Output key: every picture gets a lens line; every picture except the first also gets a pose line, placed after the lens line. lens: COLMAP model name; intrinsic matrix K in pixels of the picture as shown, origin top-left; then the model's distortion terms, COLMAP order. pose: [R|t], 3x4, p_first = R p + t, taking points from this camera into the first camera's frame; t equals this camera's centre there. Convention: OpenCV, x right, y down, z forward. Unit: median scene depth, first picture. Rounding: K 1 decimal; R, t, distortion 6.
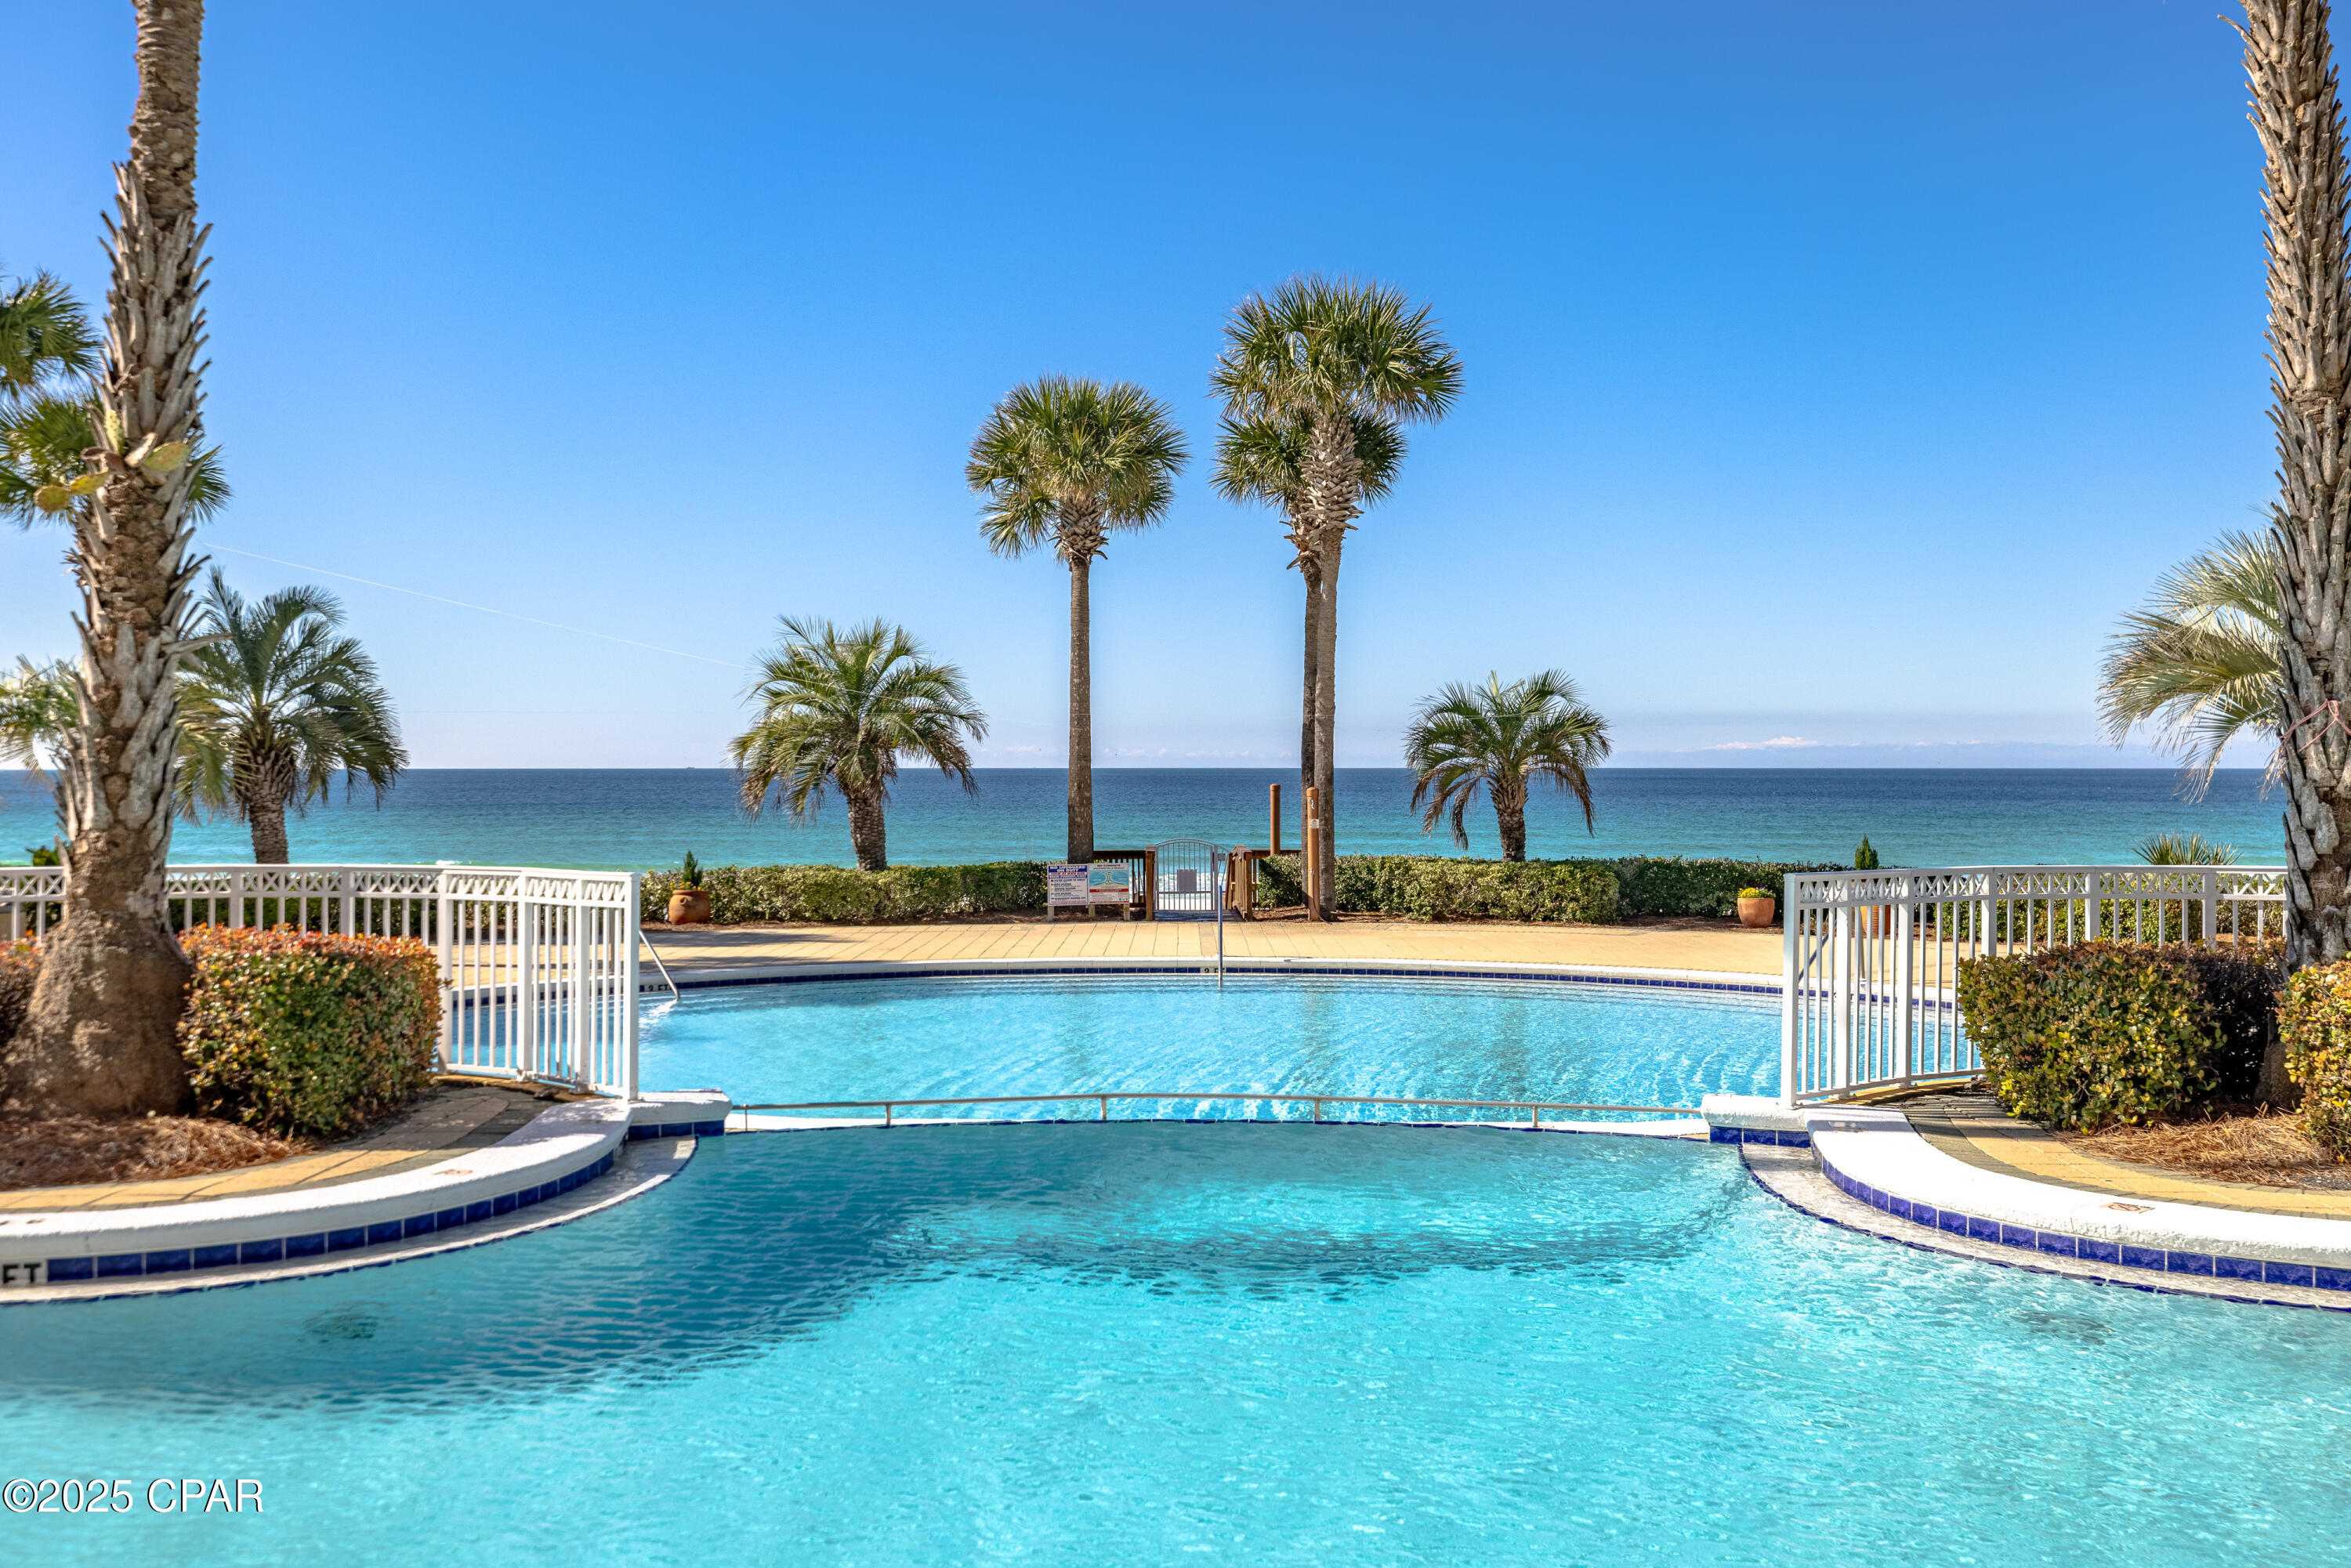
lens RADIAL K [[2336.2, 0, 1166.7], [0, 2336.2, 787.5], [0, 0, 1]] dist [-0.008675, 0.000000]
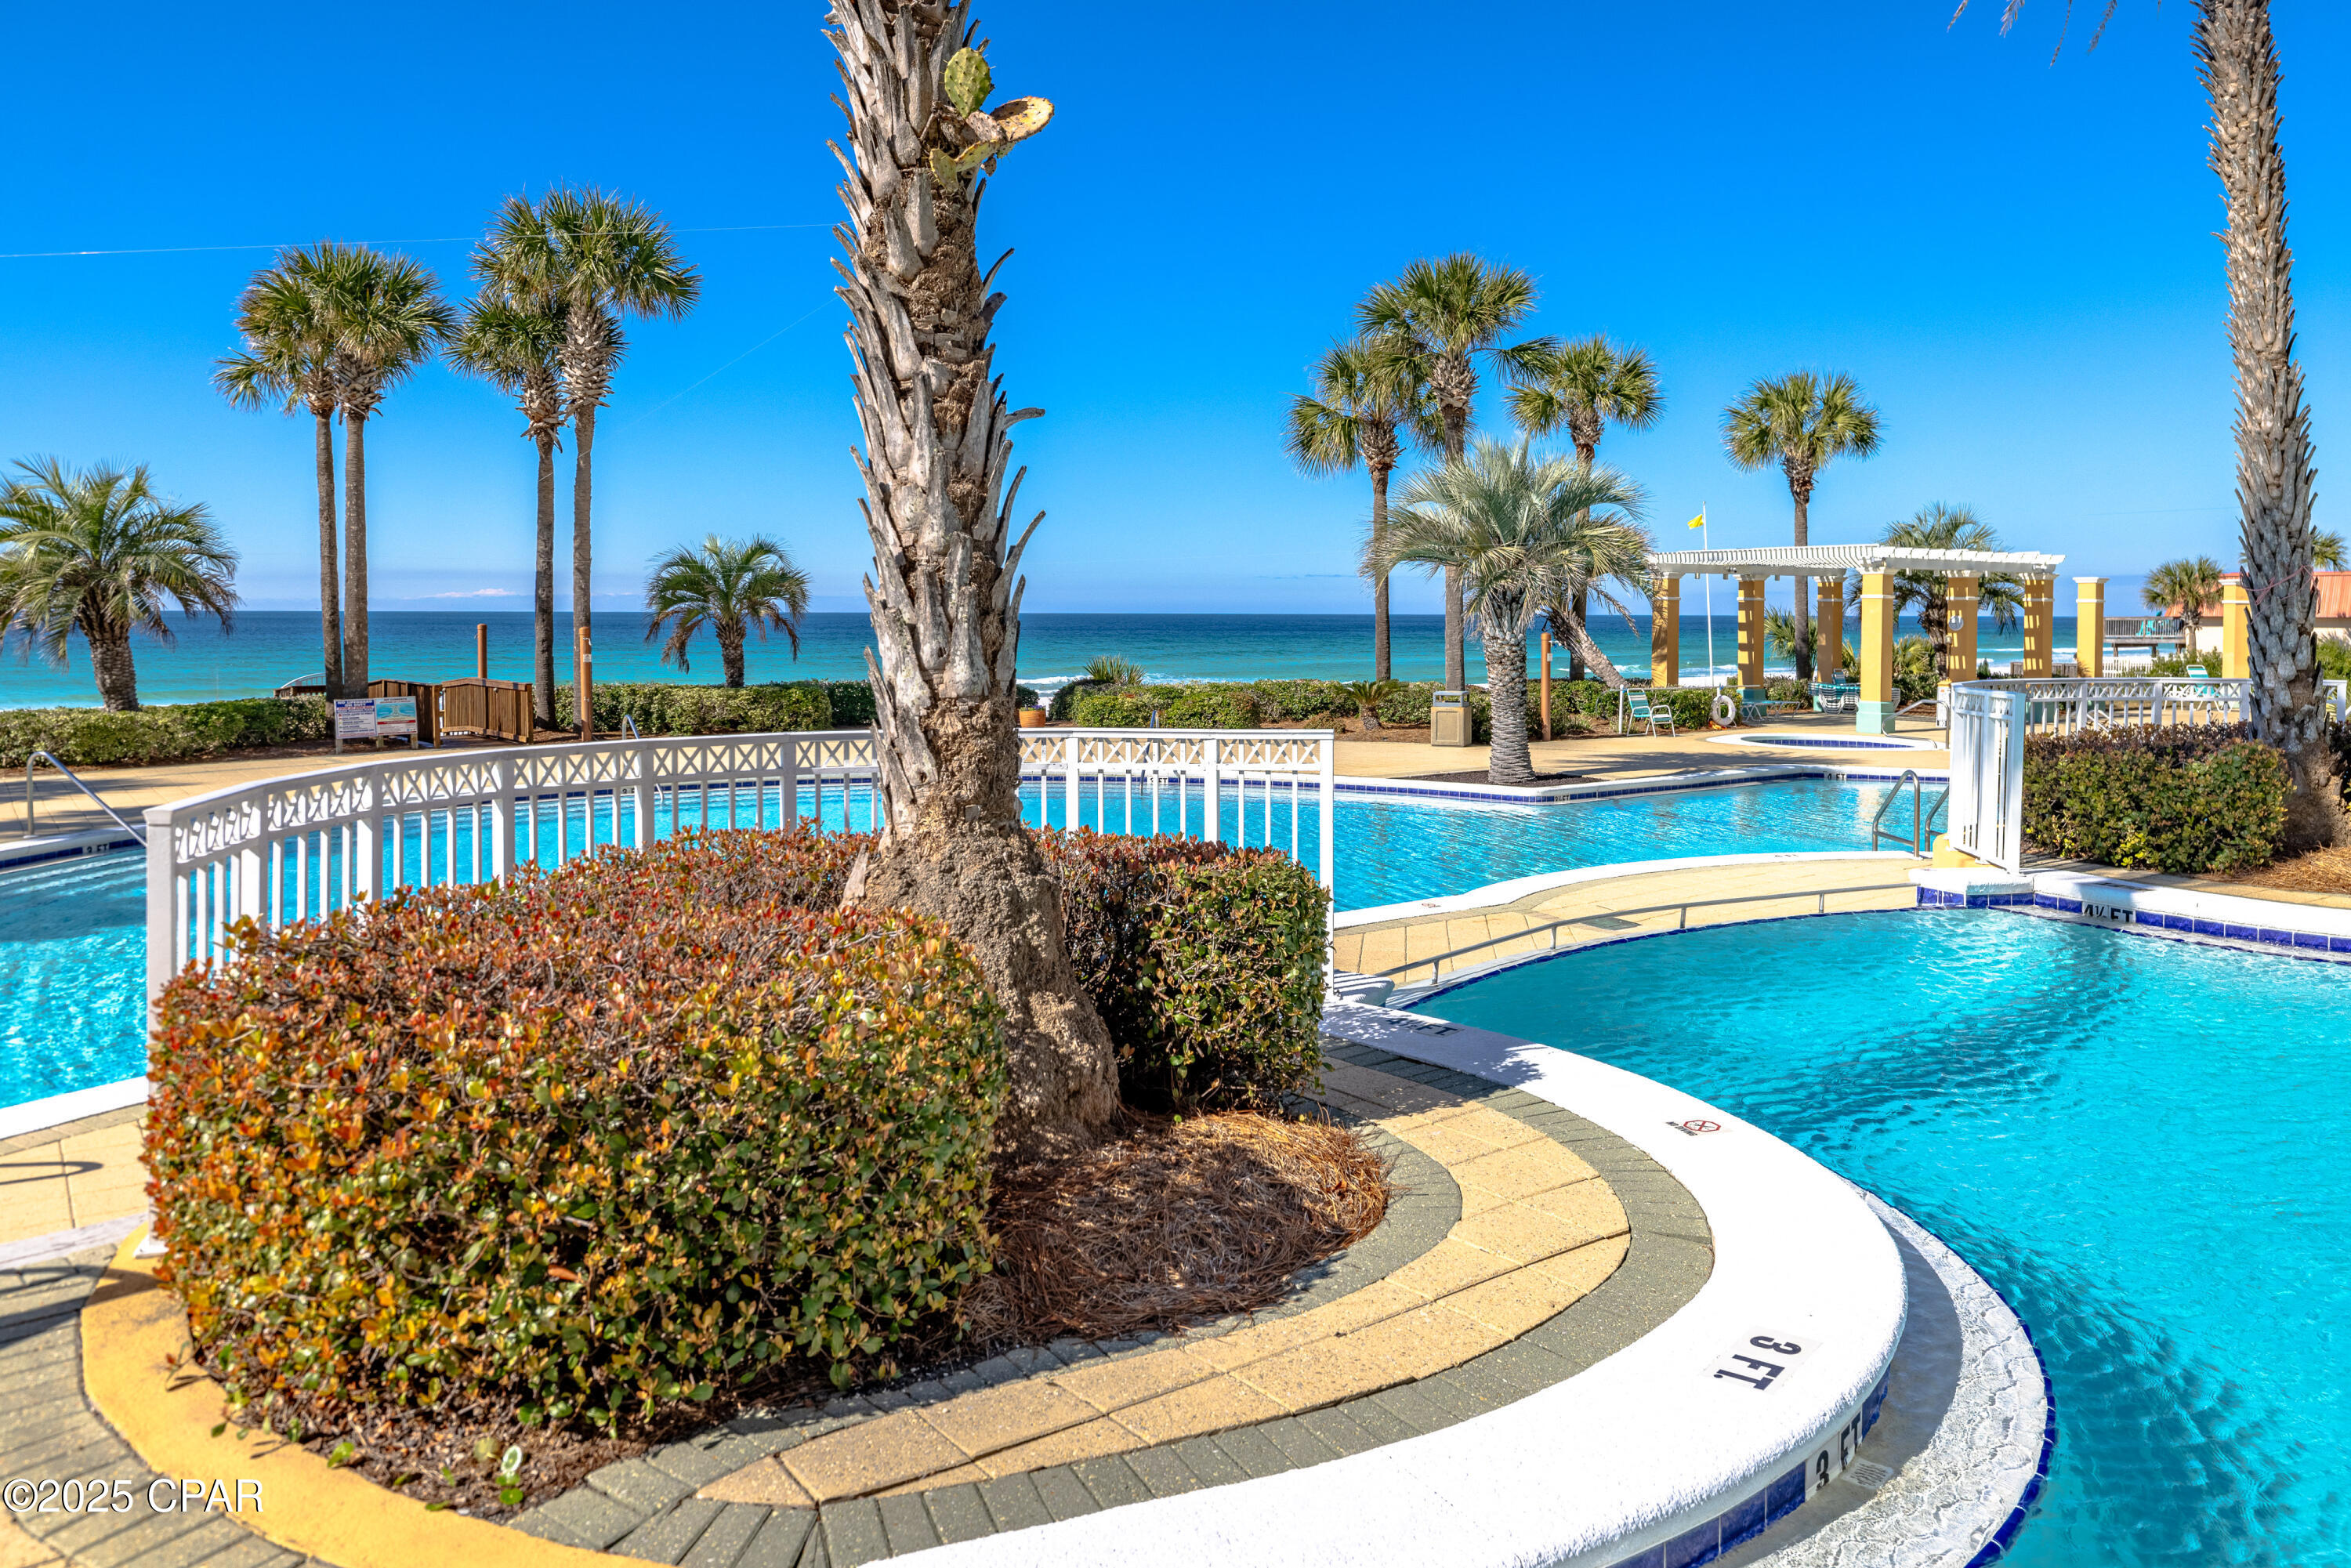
lens RADIAL K [[1638.9, 0, 1198.7], [0, 1638.9, 688.1], [0, 0, 1]] dist [0.002330, 0.000164]
pose [[0.797330, -0.025769, 0.602993, -0.241981], [0.002889, 0.999240, 0.038883, -0.000789], [-0.603536, -0.029261, 0.796799, 0.212234]]
